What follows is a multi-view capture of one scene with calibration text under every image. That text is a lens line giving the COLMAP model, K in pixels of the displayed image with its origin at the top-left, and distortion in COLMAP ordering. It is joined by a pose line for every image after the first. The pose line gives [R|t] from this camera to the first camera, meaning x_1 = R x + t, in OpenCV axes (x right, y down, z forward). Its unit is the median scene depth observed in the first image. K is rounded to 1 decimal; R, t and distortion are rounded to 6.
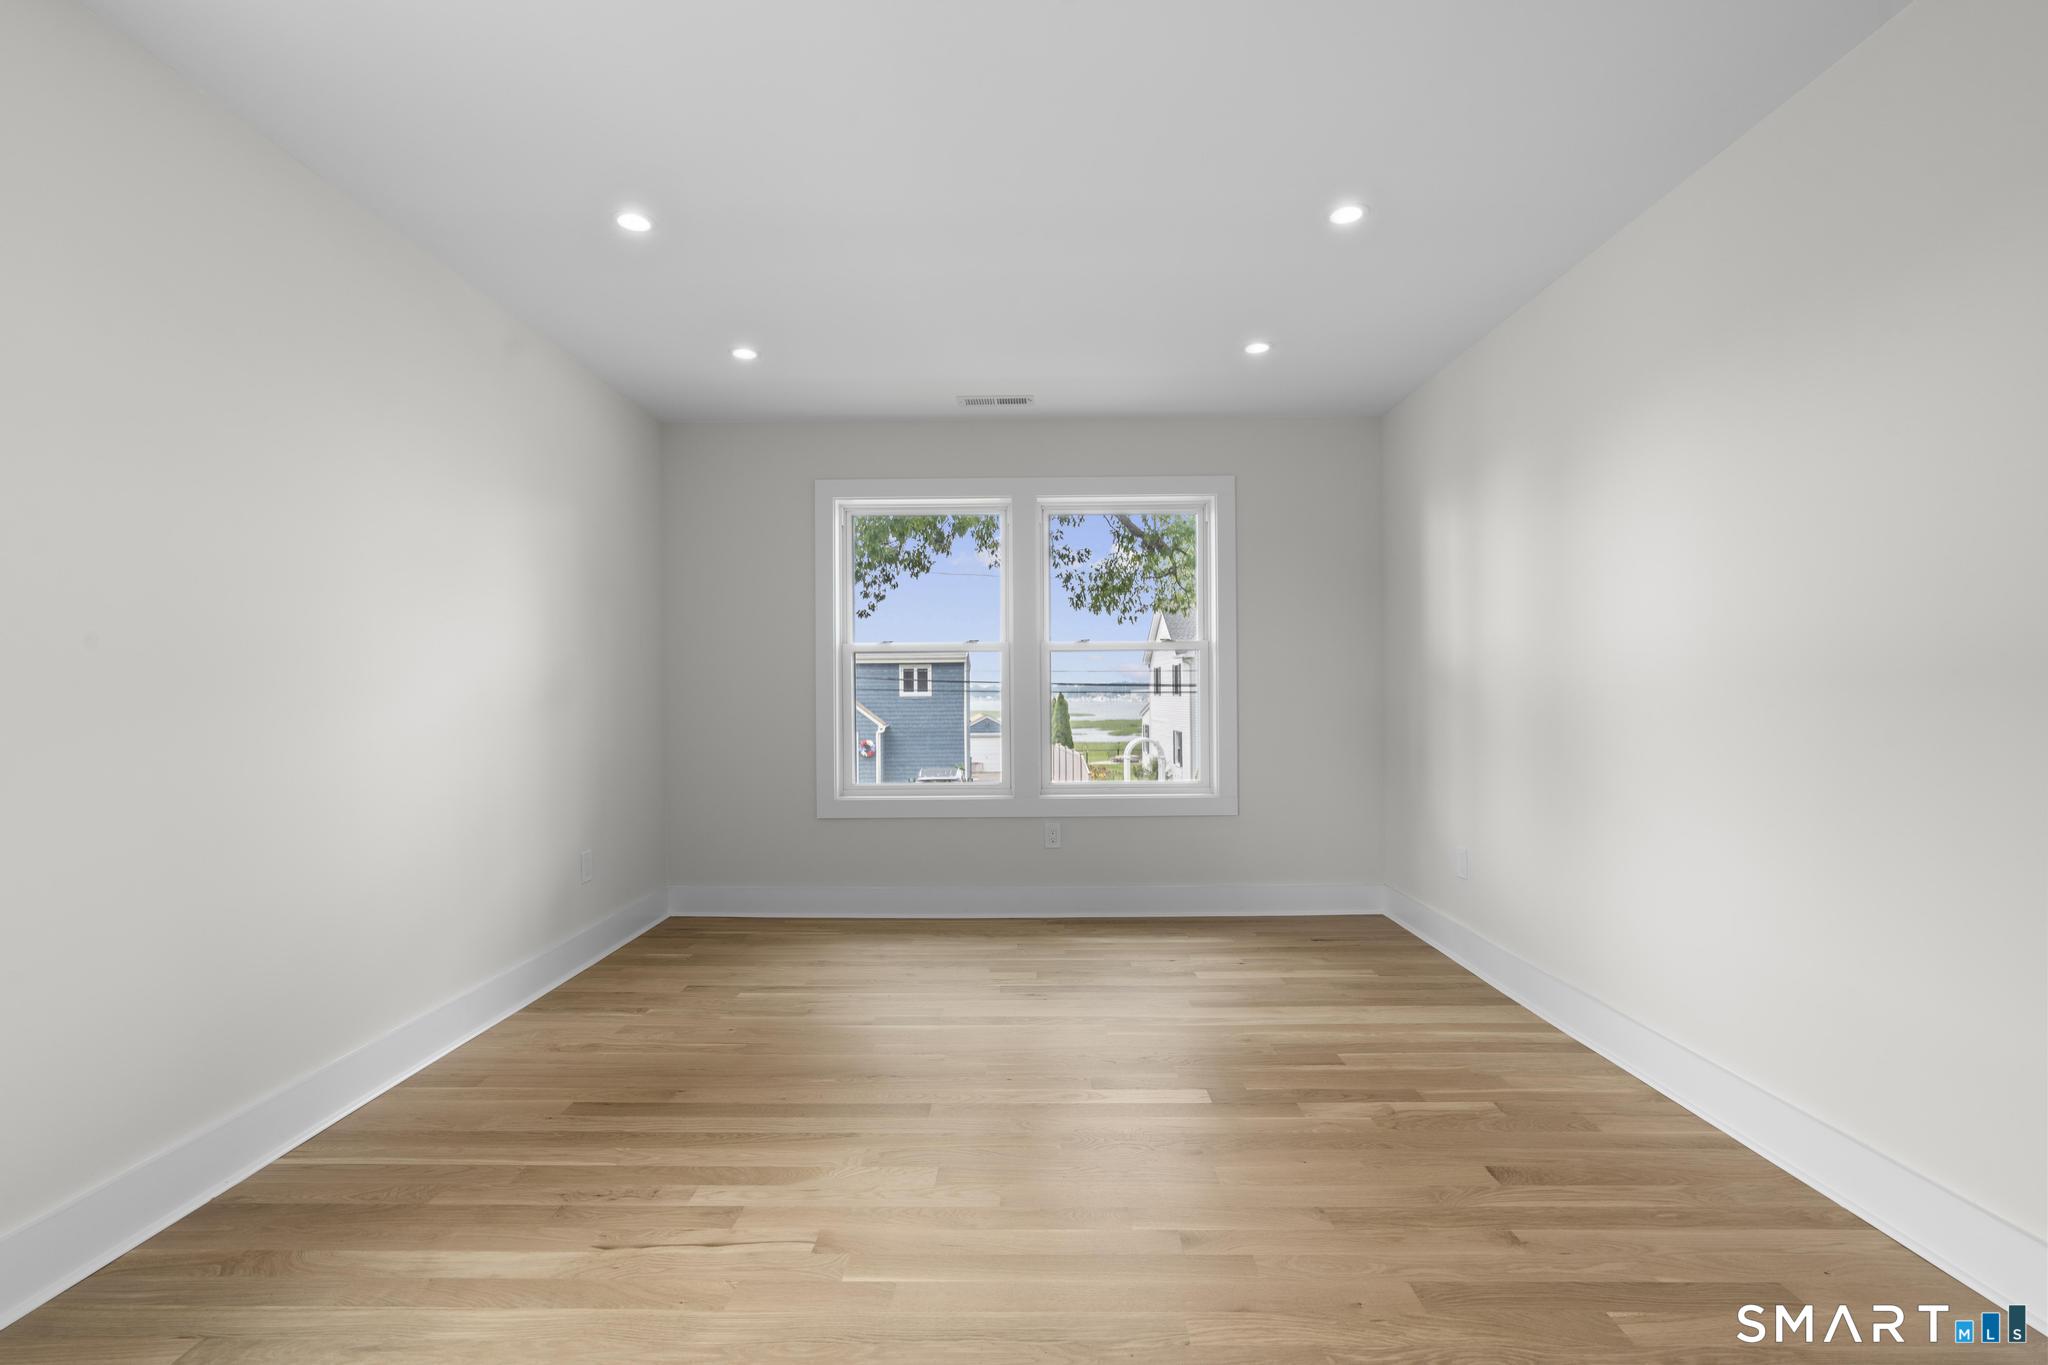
lens RADIAL K [[918.9, 0, 1017.0], [0, 918.9, 690.3], [0, 0, 1]] dist [-0.000302, 0.000210]
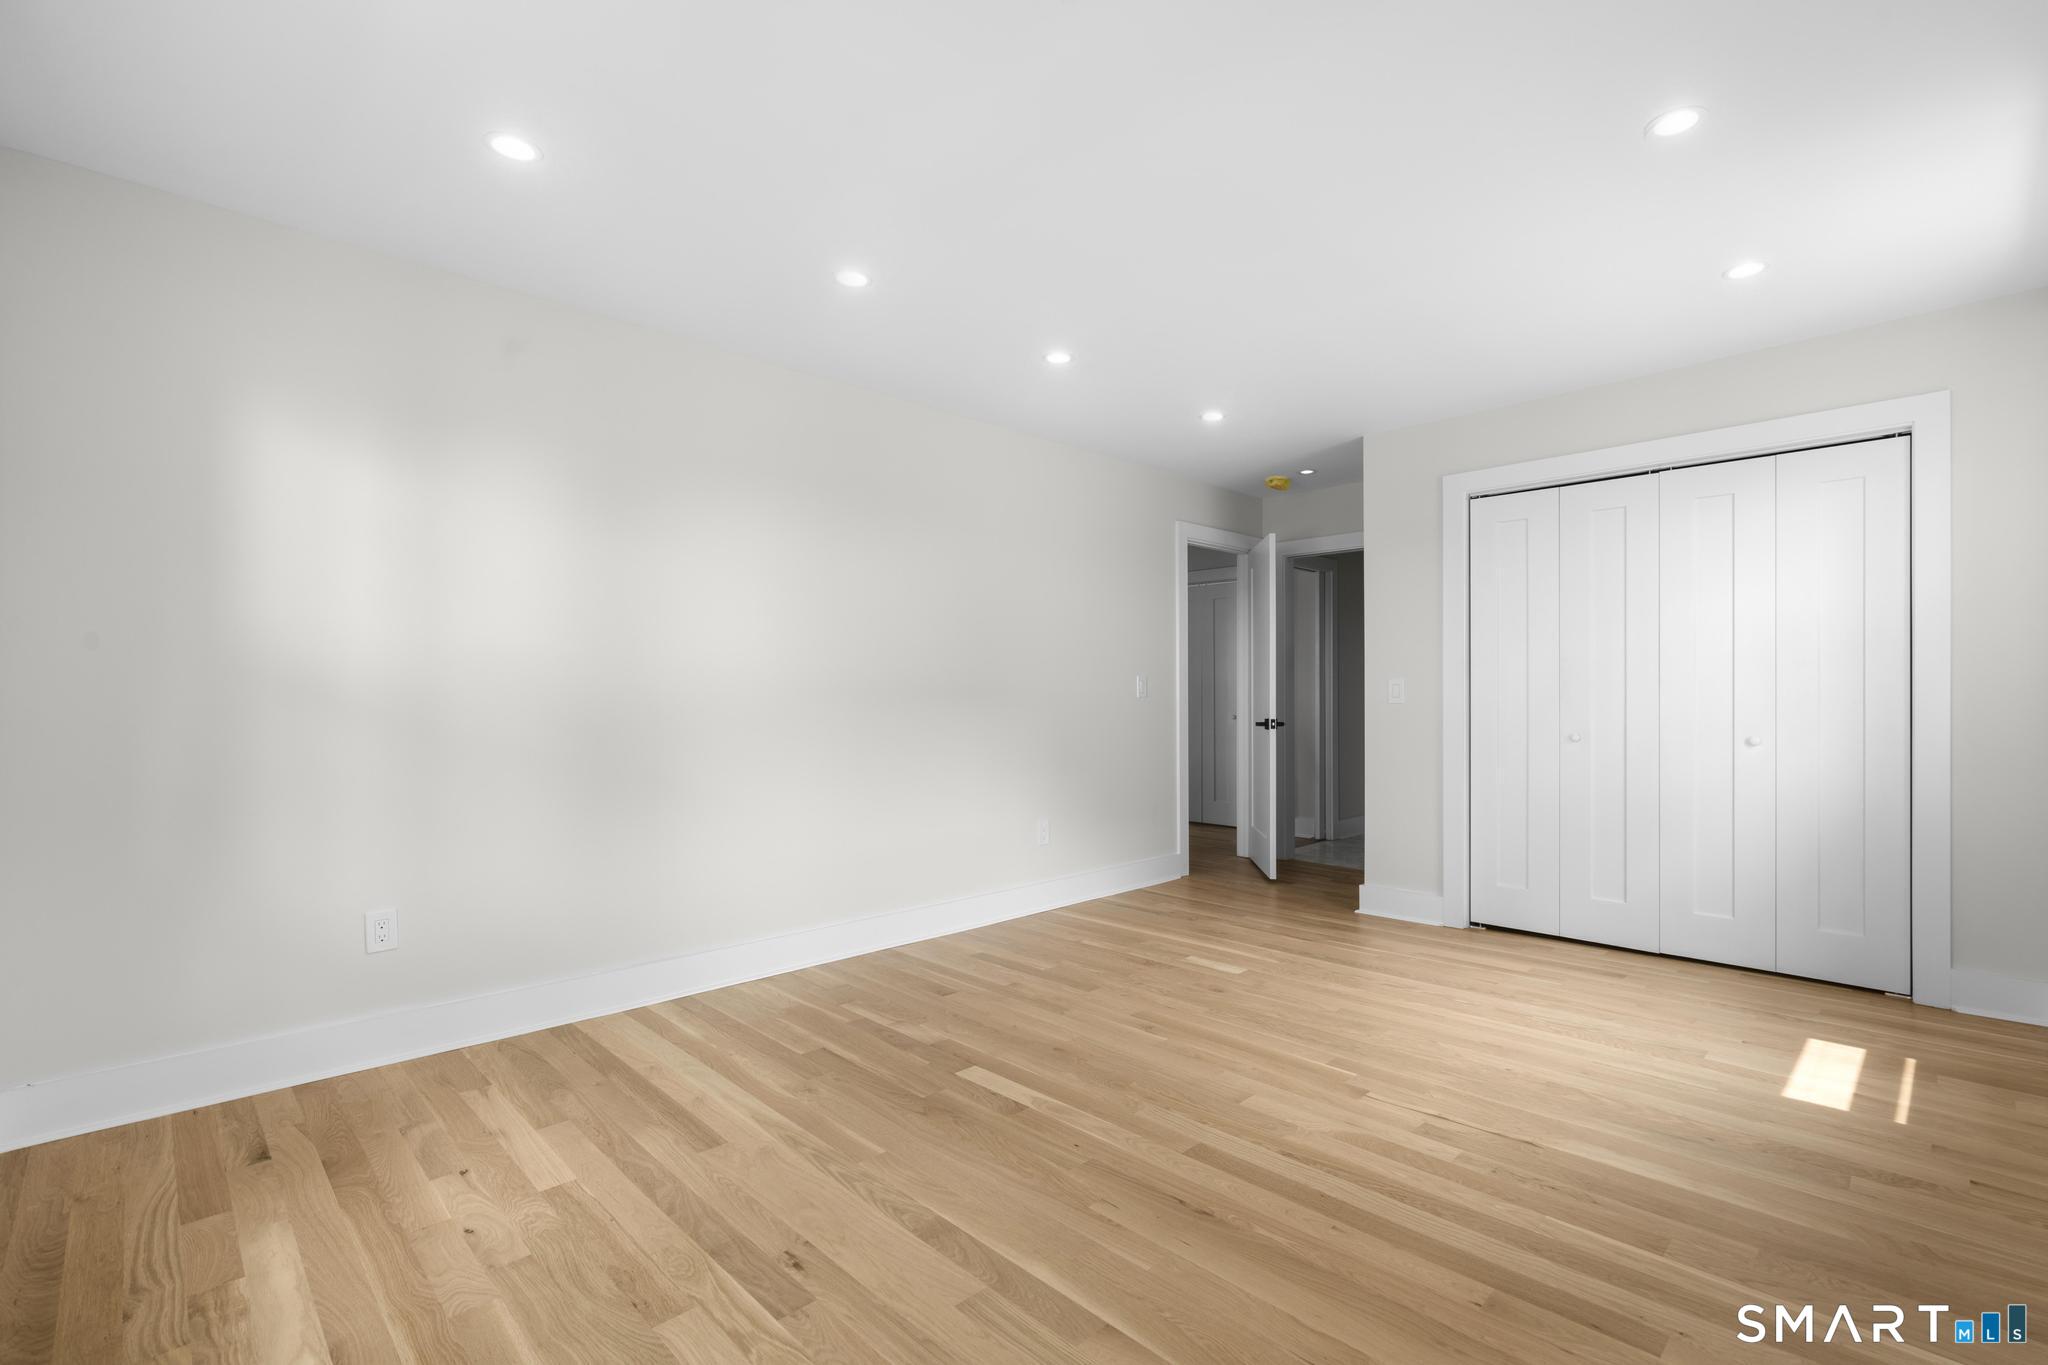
lens RADIAL K [[918.9, 0, 1017.0], [0, 918.9, 690.3], [0, 0, 1]] dist [-0.000302, 0.000210]
pose [[-0.706900, 0.016157, 0.707129, -0.671752], [0.004616, 0.999823, -0.018229, 0.011194], [-0.707298, -0.009622, -0.706850, 1.887573]]
